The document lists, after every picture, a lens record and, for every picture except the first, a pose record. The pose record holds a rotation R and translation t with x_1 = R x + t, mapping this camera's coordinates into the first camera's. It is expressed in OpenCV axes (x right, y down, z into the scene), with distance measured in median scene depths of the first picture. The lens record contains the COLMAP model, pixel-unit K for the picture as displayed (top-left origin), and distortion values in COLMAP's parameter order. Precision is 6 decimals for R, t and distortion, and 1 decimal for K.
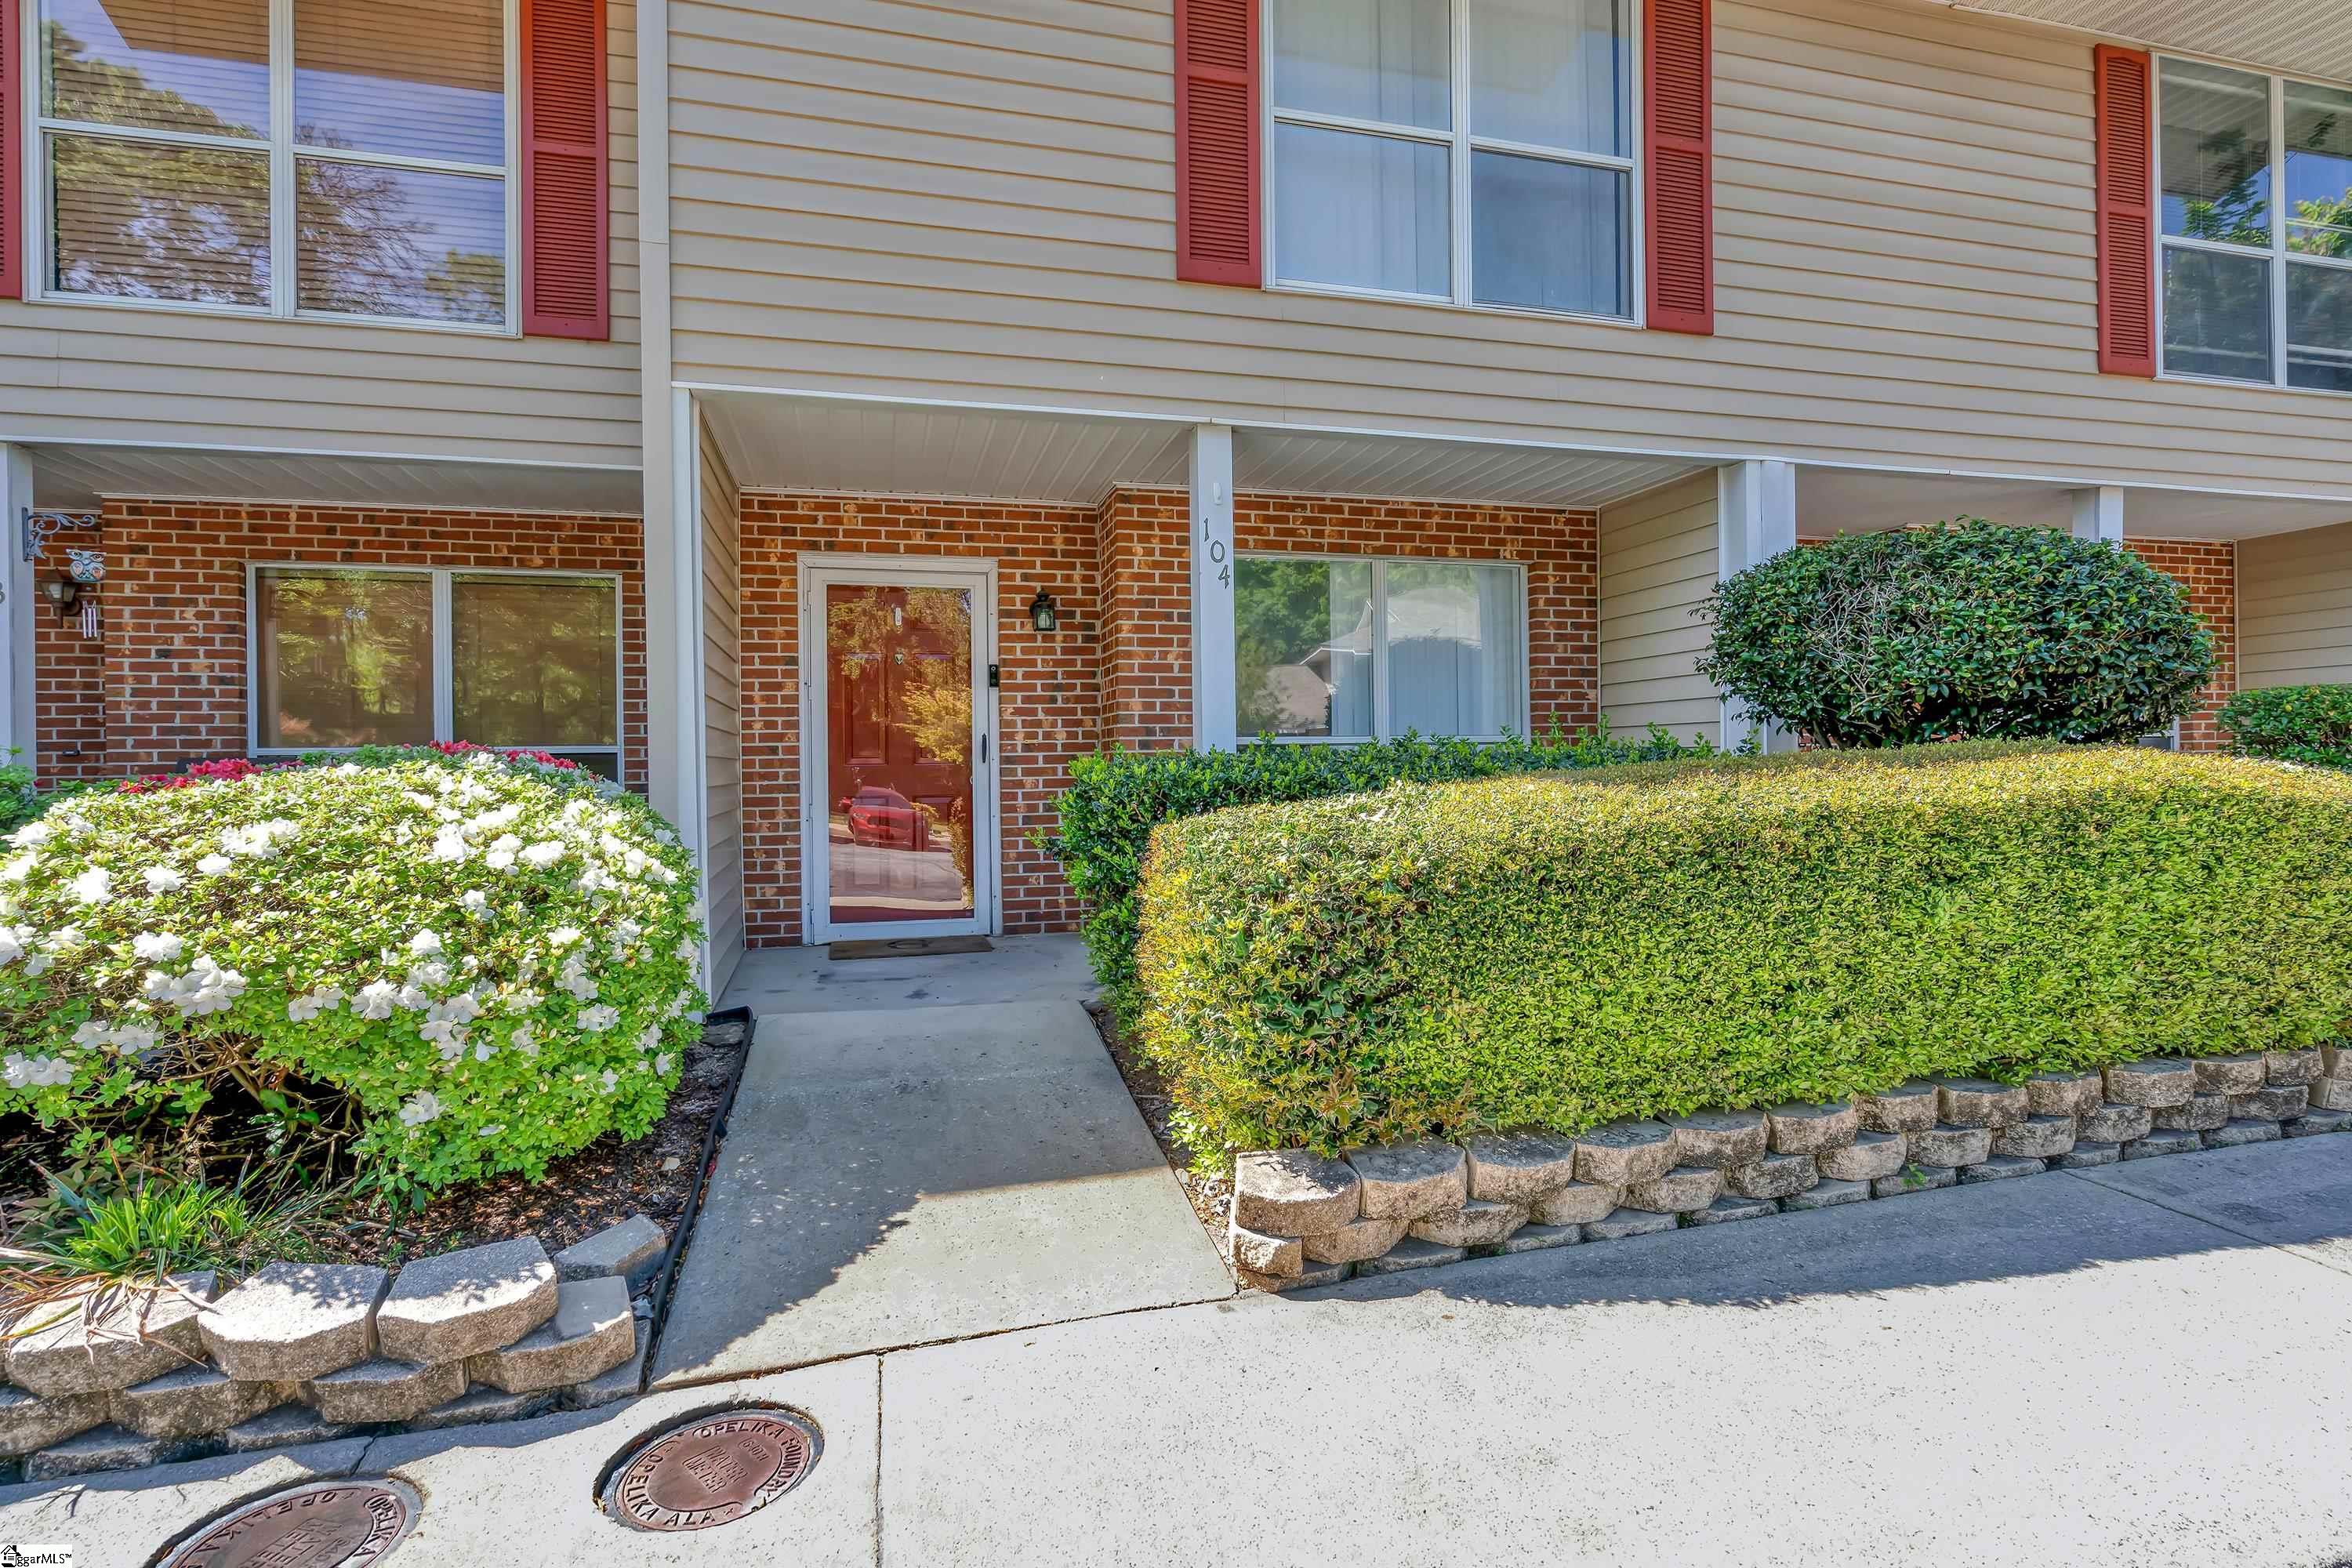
lens RADIAL K [[1132.8, 0, 1371.2], [0, 1132.8, 740.5], [0, 0, 1]] dist [-0.004976, -0.000247]
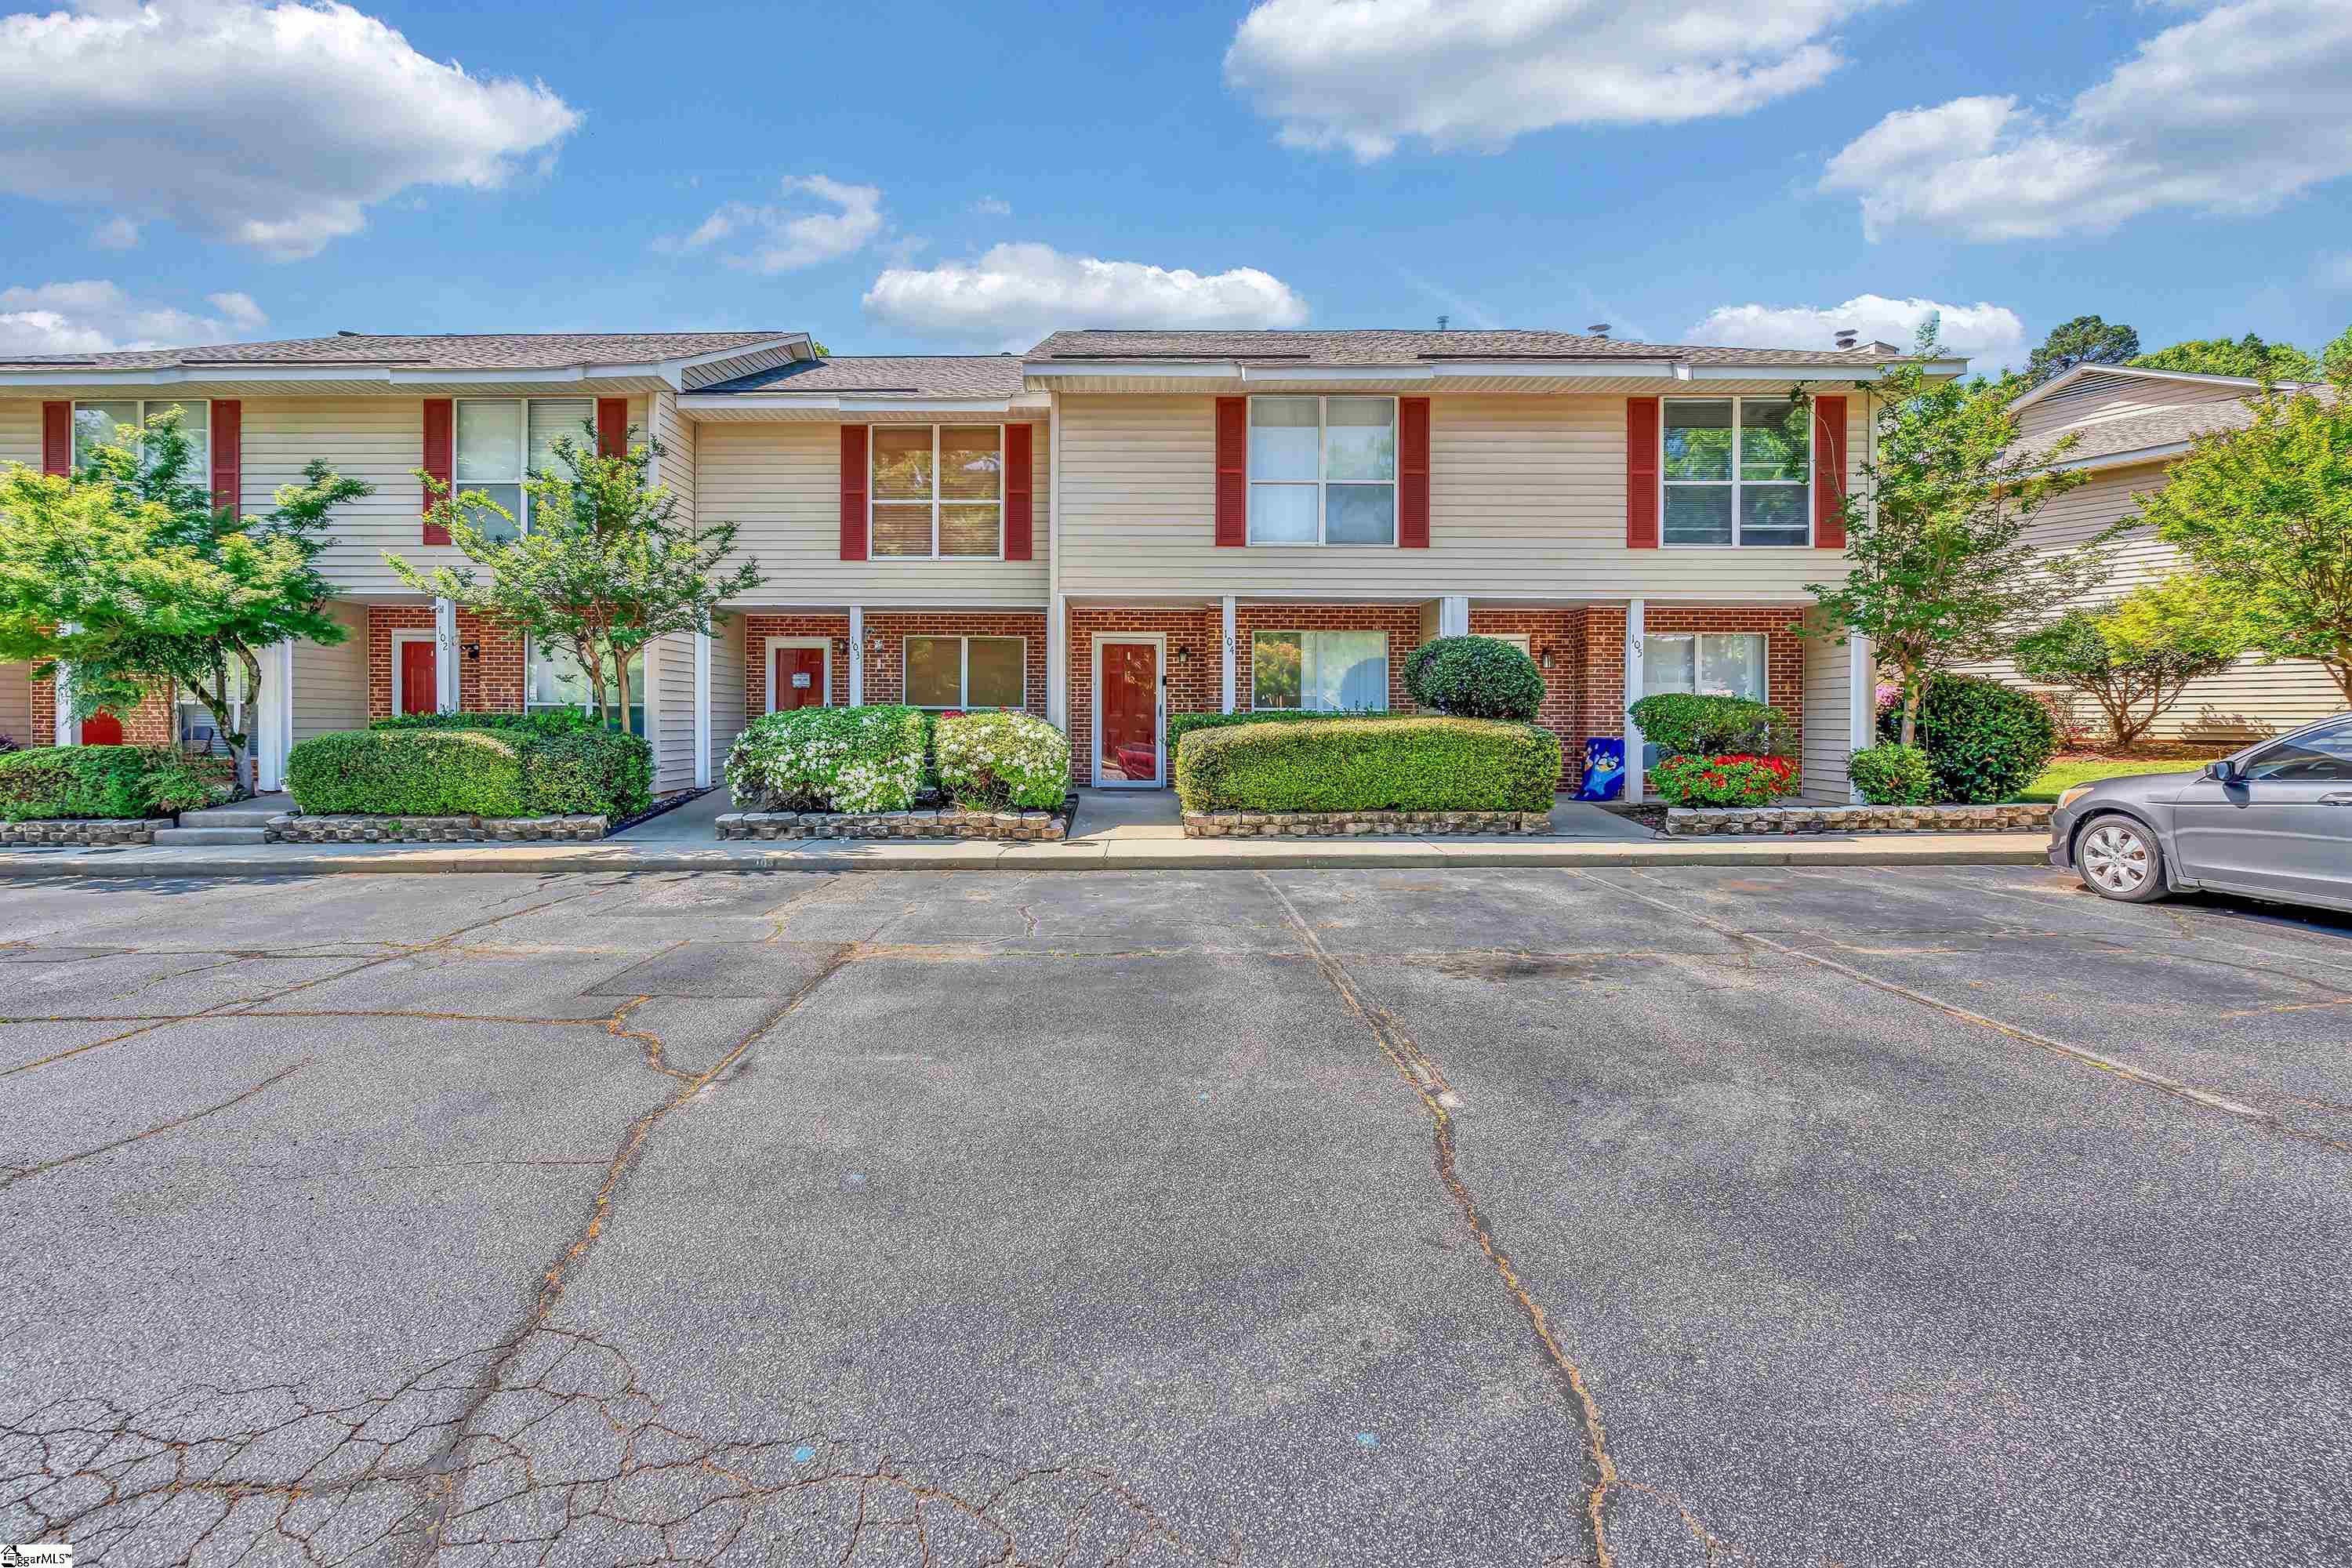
lens RADIAL K [[1073.5, 0, 1166.4], [0, 1073.5, 775.2], [0, 0, 1]] dist [-0.001063, 0.000669]
pose [[0.924784, 0.039925, -0.378393, 0.719548], [-0.013864, 0.997355, 0.071348, -0.025314], [0.380240, -0.060736, 0.922891, -1.485265]]
